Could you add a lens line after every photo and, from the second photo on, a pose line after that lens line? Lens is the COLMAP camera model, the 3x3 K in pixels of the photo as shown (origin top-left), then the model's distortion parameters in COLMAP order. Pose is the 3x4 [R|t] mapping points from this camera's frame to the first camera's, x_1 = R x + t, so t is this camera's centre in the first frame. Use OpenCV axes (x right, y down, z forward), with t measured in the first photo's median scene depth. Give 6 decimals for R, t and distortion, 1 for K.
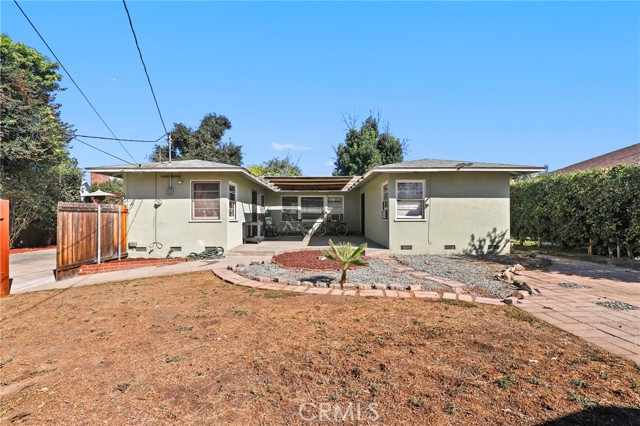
lens RADIAL K [[293.6, 0, 325.1], [0, 293.6, 213.2], [0, 0, 1]] dist [0.005444, -0.002854]
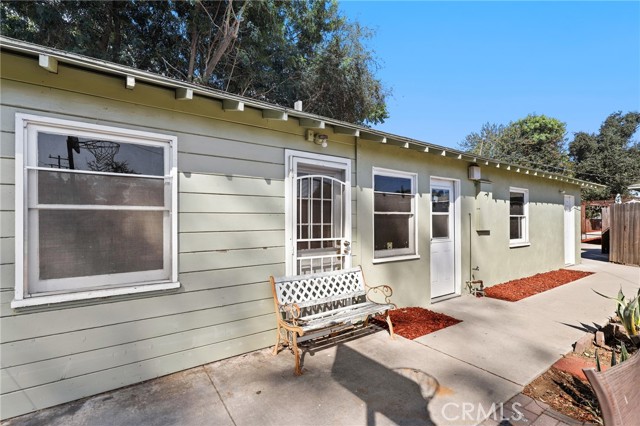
lens RADIAL K [[293.6, 0, 320.8], [0, 293.6, 224.3], [0, 0, 1]] dist [0.005444, -0.002854]
pose [[0.549940, 0.004031, -0.835194, -0.352163], [0.015696, 0.999762, 0.015161, 0.001844], [0.835057, -0.021447, 0.549746, -1.187041]]
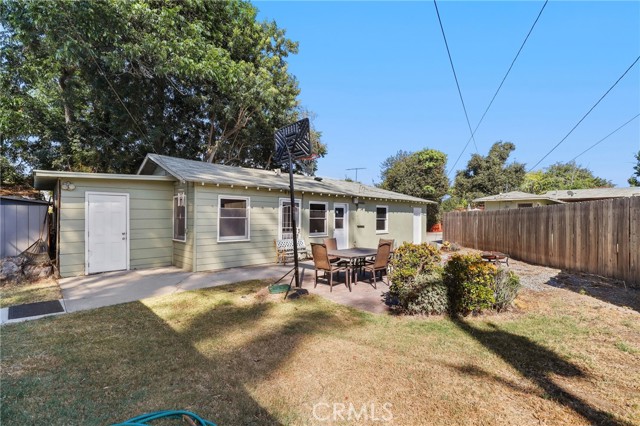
lens RADIAL K [[293.6, 0, 318.1], [0, 293.6, 217.9], [0, 0, 1]] dist [0.005444, -0.002854]
pose [[0.667448, 0.004992, -0.744639, 0.201927], [0.001797, 0.999964, 0.008314, -0.018329], [0.744654, -0.006887, 0.667415, -1.620864]]
